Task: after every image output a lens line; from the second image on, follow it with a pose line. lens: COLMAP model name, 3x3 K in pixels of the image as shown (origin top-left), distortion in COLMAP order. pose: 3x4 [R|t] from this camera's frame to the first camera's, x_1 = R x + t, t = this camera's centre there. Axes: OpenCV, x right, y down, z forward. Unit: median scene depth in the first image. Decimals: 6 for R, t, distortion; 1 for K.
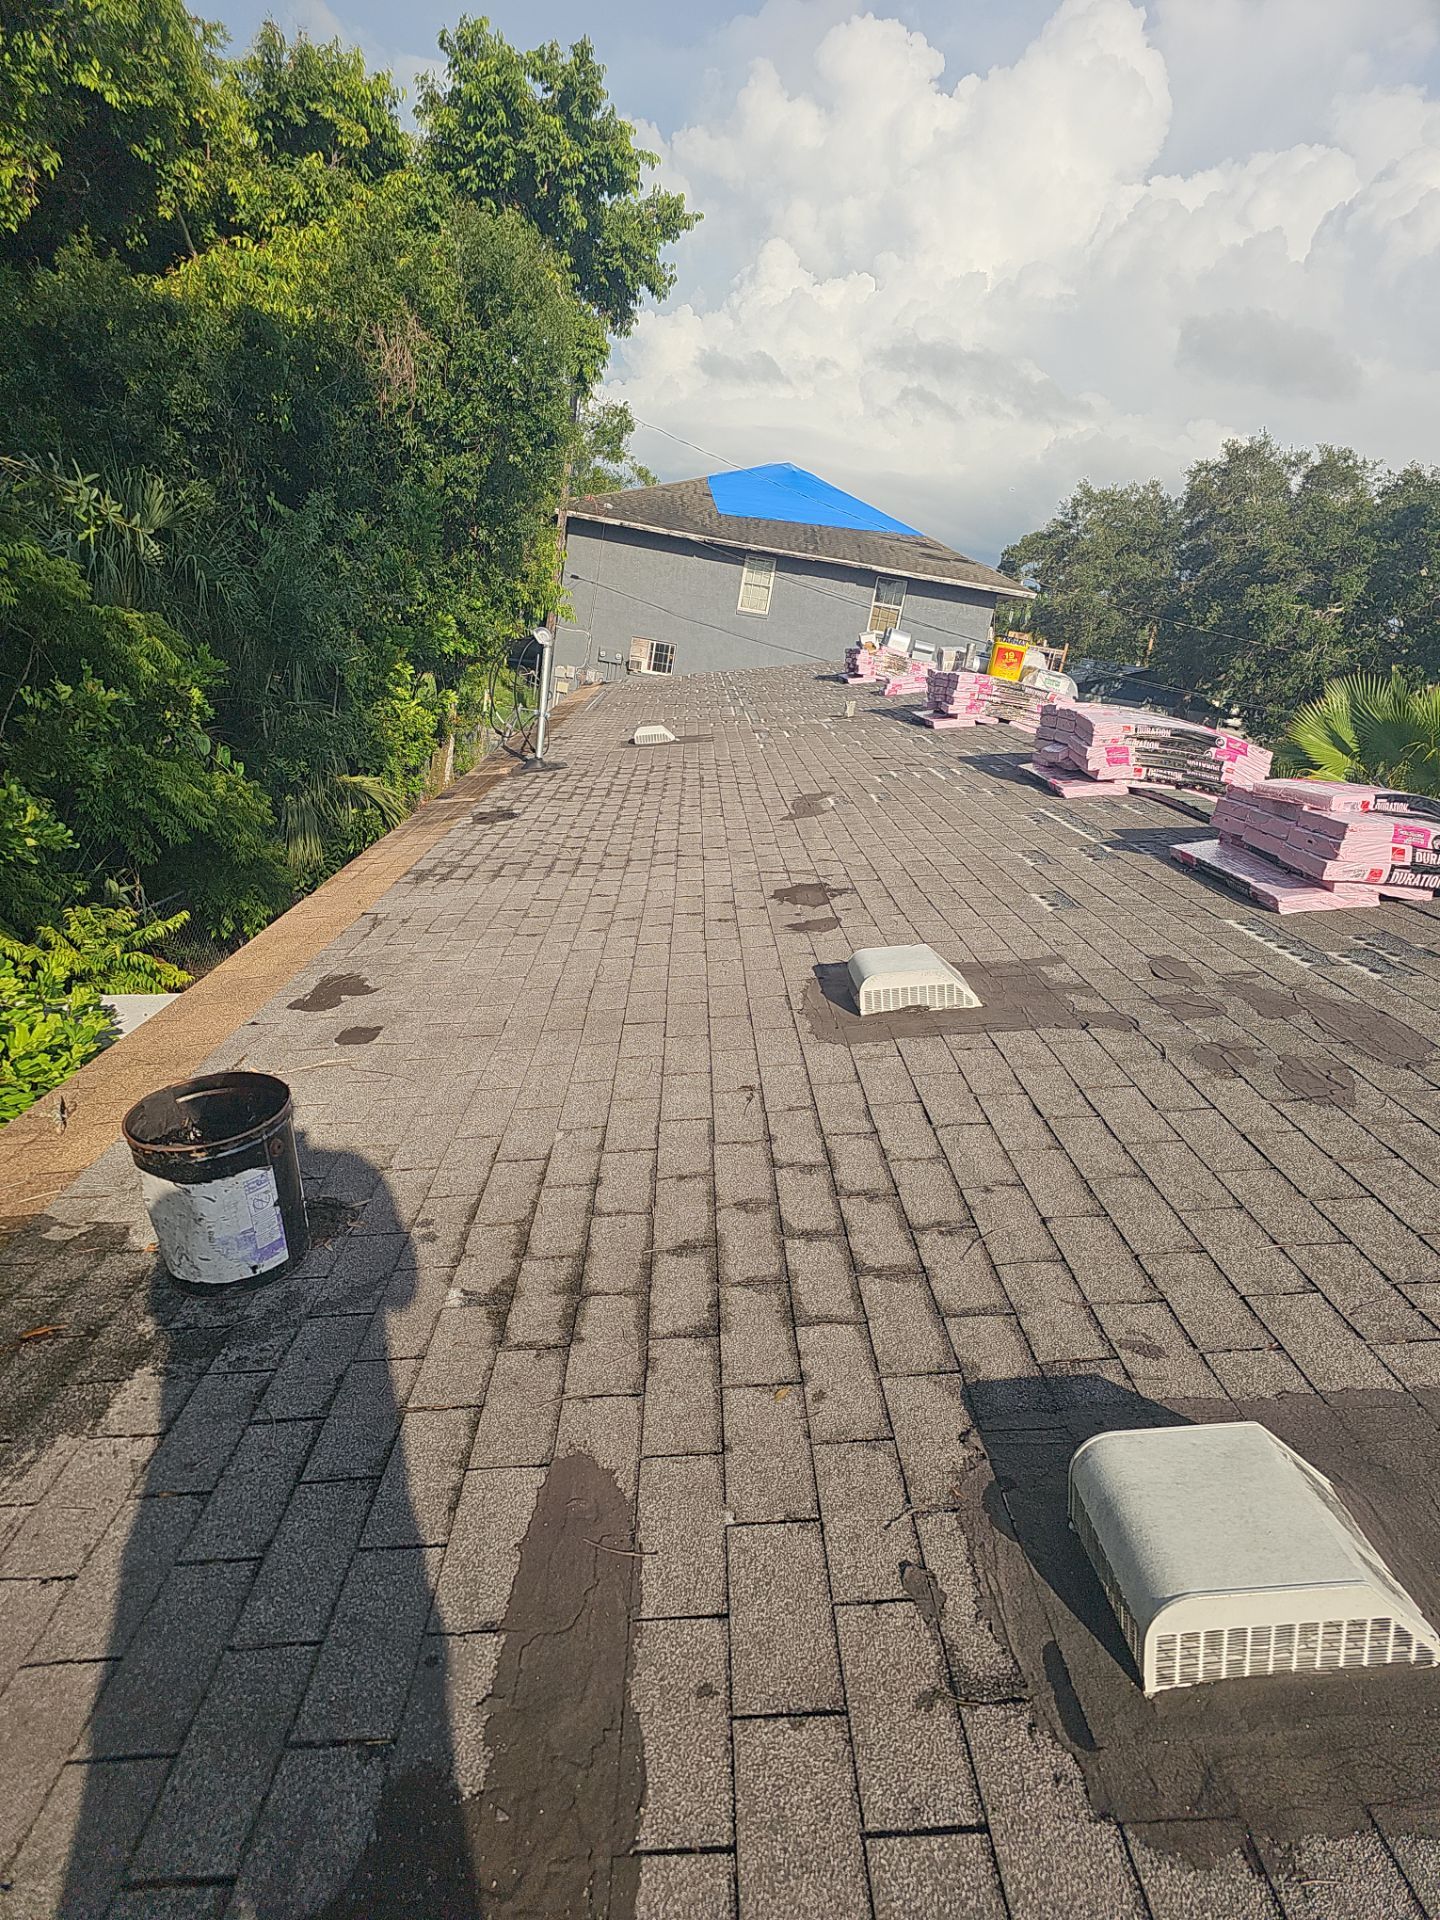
lens RADIAL K [[1271.7, 0, 731.1], [0, 1271.7, 971.6], [0, 0, 1]] dist [0.050748, -0.033288]
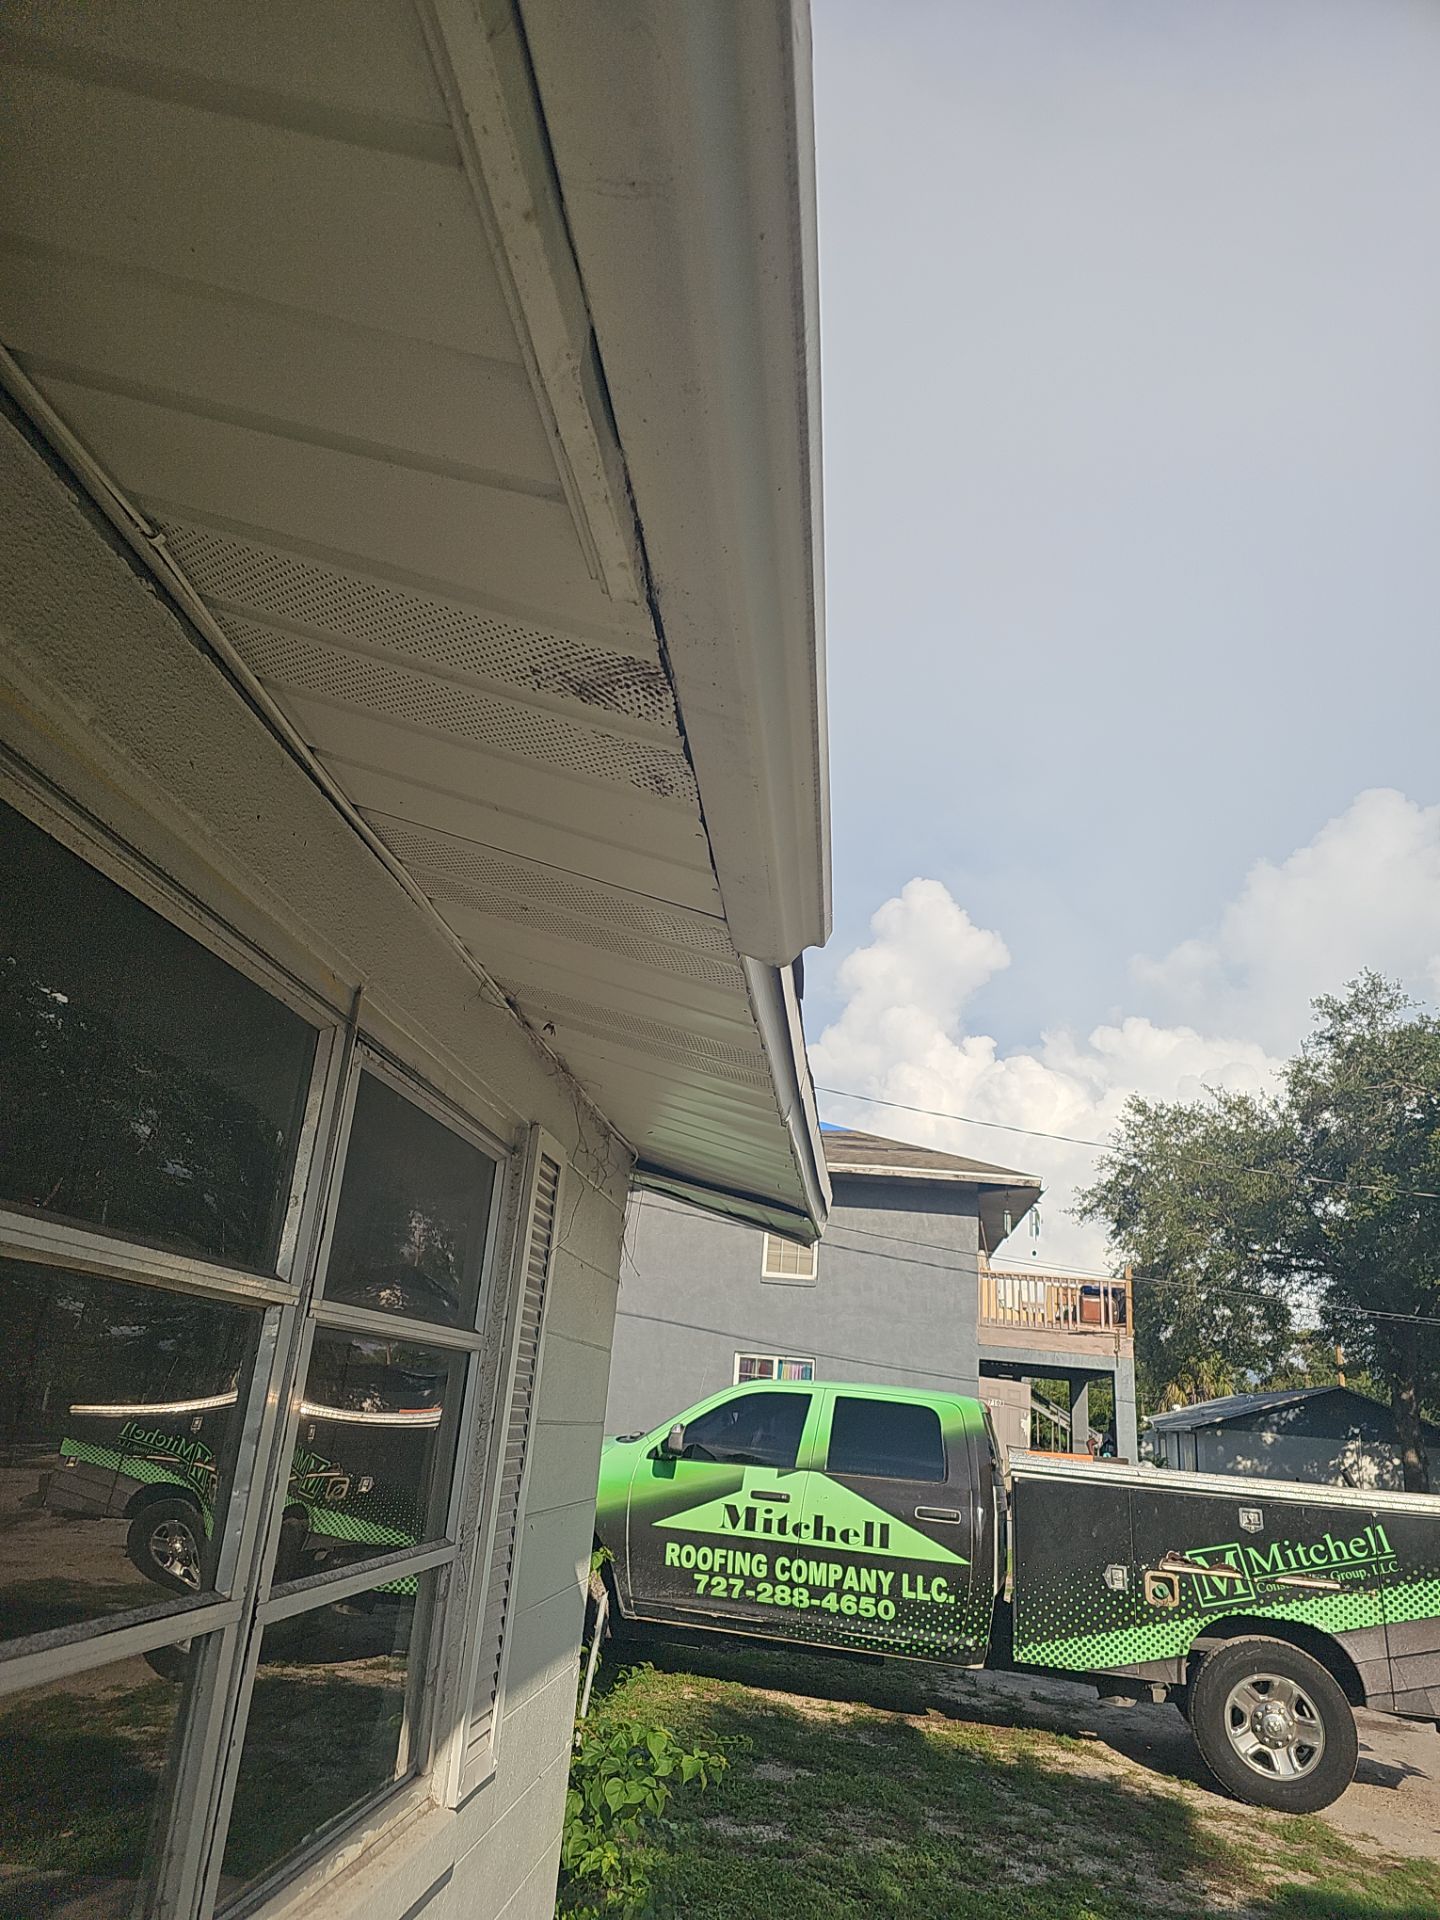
lens RADIAL K [[1280.6, 0, 697.5], [0, 1280.6, 937.6], [0, 0, 1]] dist [0.037124, -0.021946]
pose [[0.986343, -0.129062, -0.102325, 0.373286], [0.041249, 0.795034, -0.605161, -0.096633], [0.159456, 0.592675, 0.789500, 1.078534]]
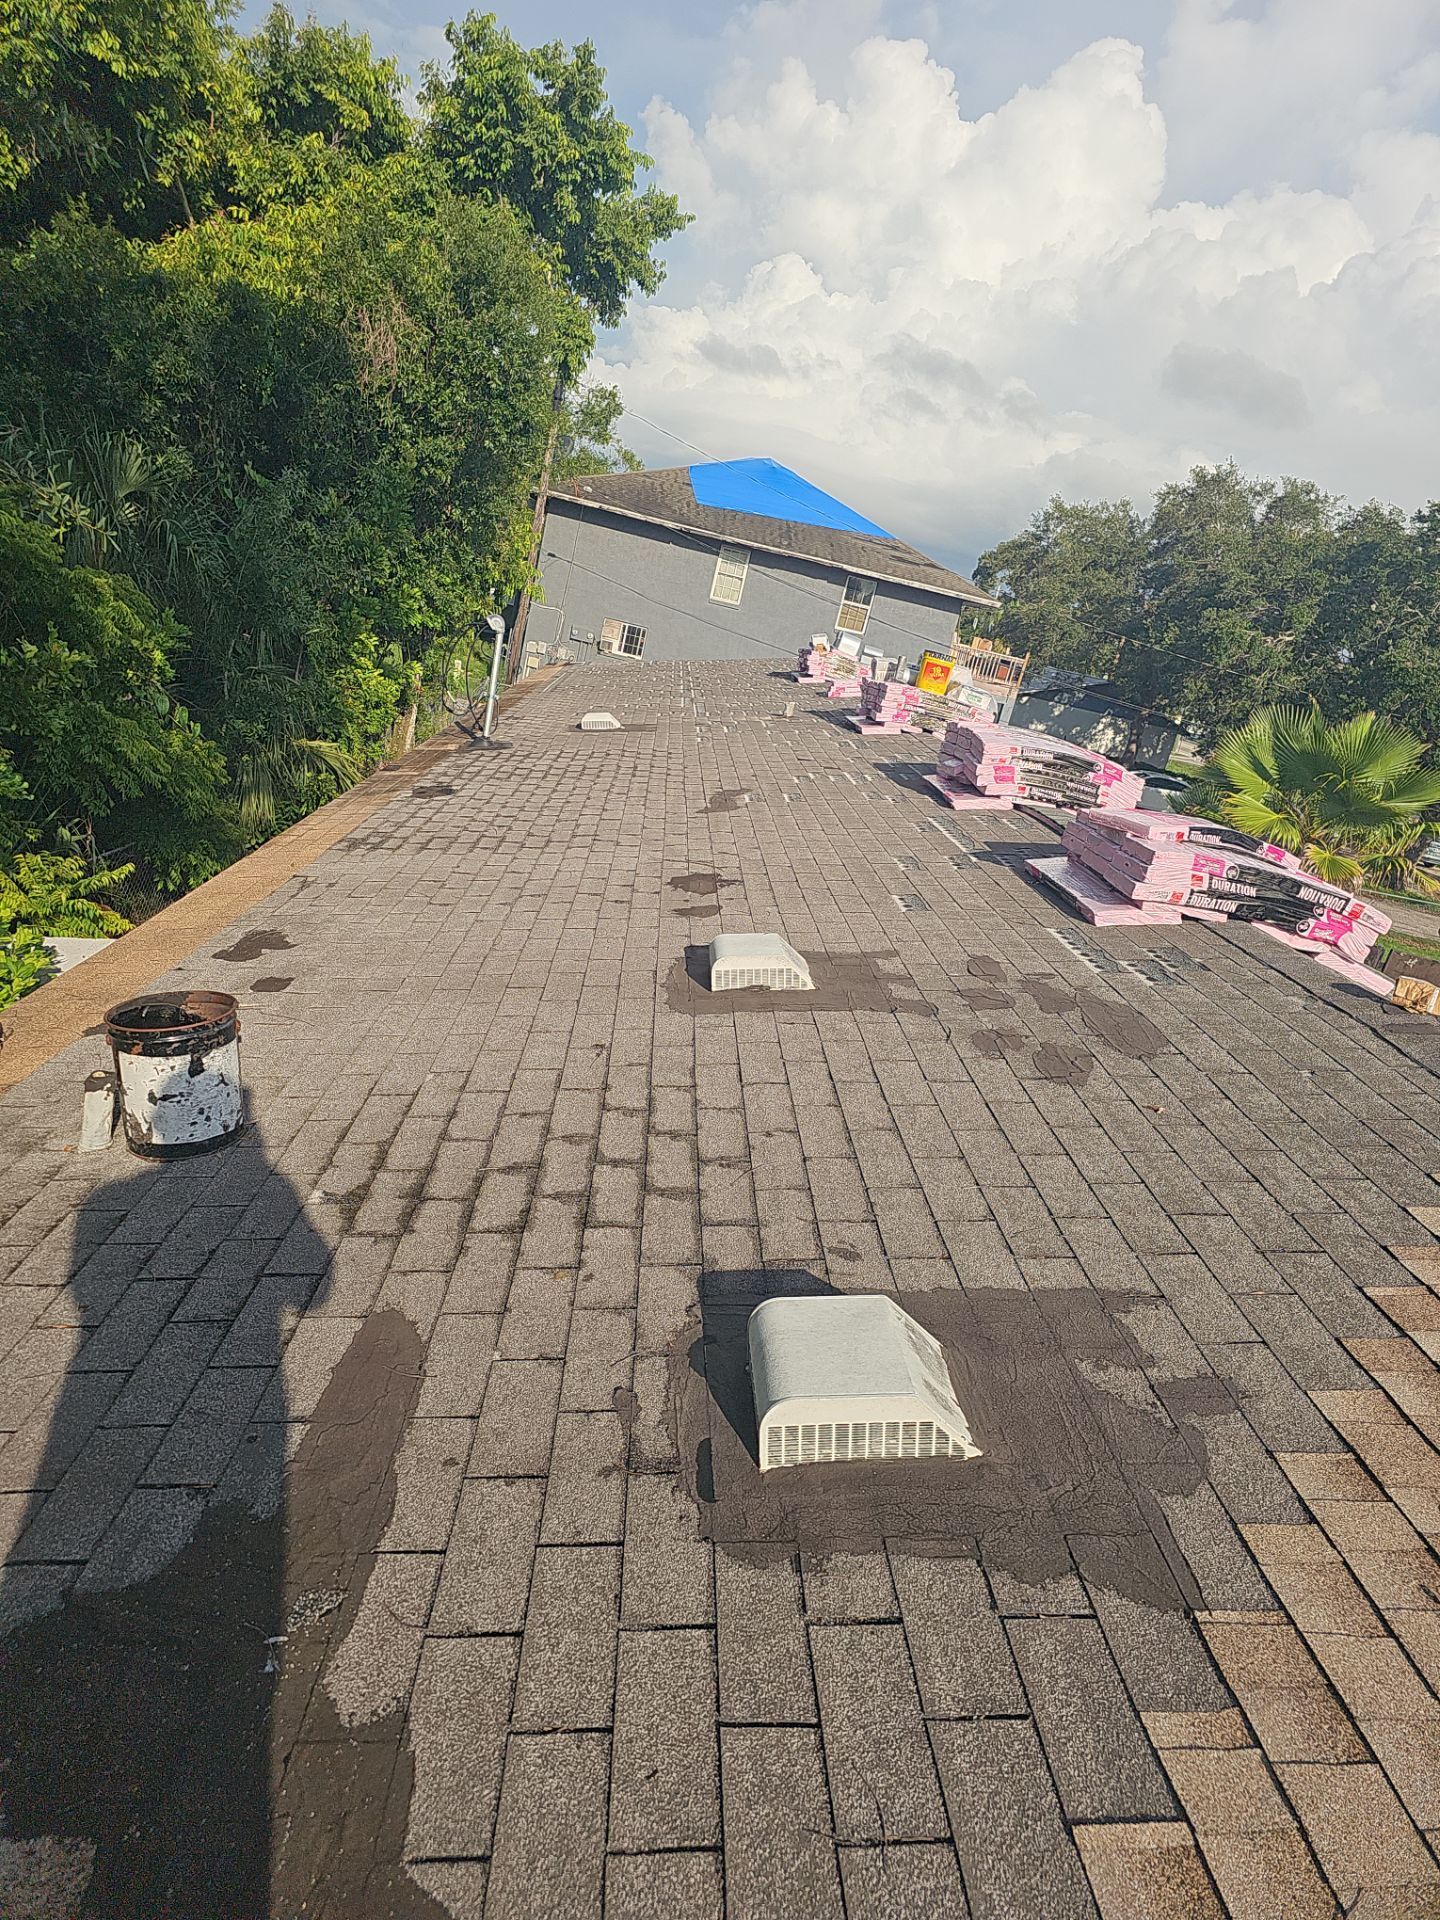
lens RADIAL K [[1271.7, 0, 733.0], [0, 1271.7, 936.1], [0, 0, 1]] dist [0.050748, -0.033288]
pose [[0.997767, 0.059271, 0.030795, 0.018686], [-0.058819, 0.998150, -0.015386, 0.000247], [-0.031650, 0.013540, 0.999407, -0.034768]]
